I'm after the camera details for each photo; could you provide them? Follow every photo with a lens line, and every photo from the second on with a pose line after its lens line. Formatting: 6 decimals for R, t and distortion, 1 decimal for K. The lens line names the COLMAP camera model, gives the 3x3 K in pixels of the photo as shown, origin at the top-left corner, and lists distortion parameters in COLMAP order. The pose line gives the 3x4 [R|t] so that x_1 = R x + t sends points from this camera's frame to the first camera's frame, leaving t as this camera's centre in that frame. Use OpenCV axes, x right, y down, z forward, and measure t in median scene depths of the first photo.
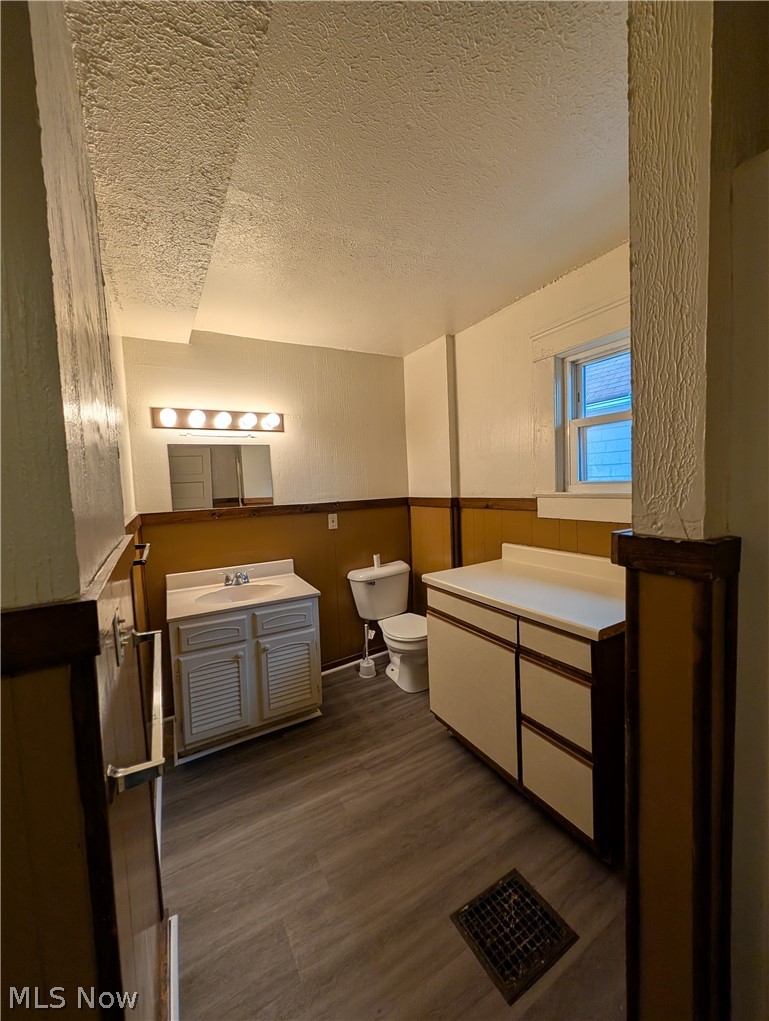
lens RADIAL K [[388.0, 0, 382.3], [0, 388.0, 508.1], [0, 0, 1]] dist [0.000886, 0.000017]
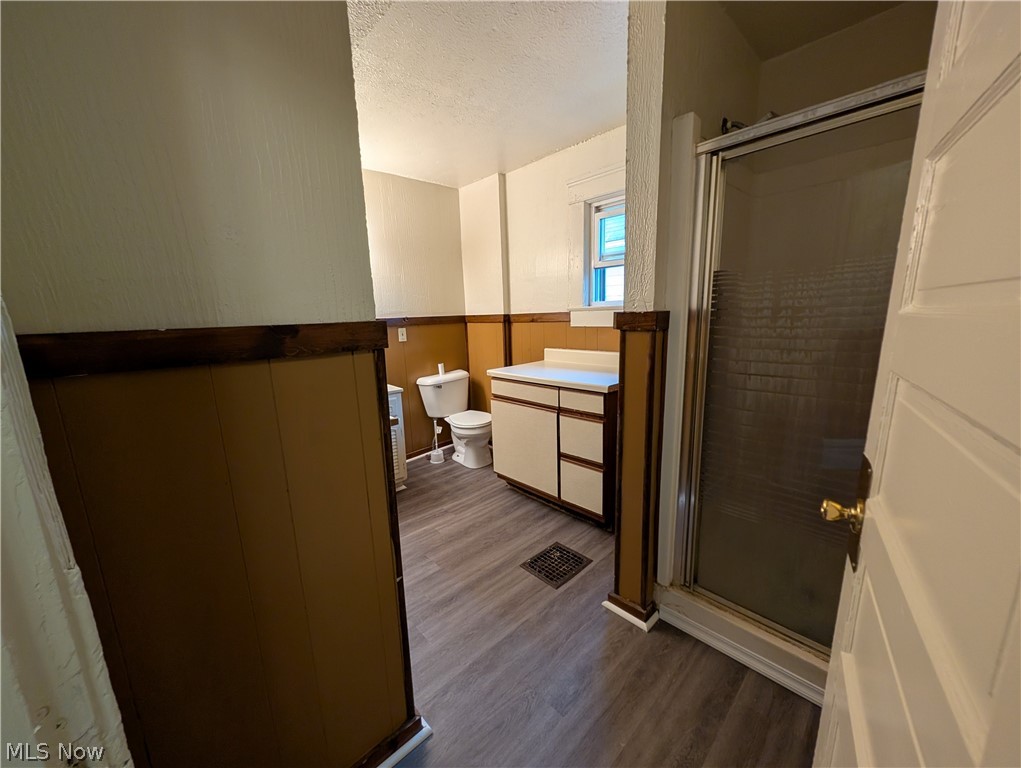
lens RADIAL K [[388.0, 0, 510.5], [0, 388.0, 388.5], [0, 0, 1]] dist [0.000886, 0.000017]
pose [[0.970435, -0.035384, 0.238755, -0.137531], [0.006703, 0.992765, 0.119886, 0.080530], [-0.241270, -0.114741, 0.963651, -0.284699]]
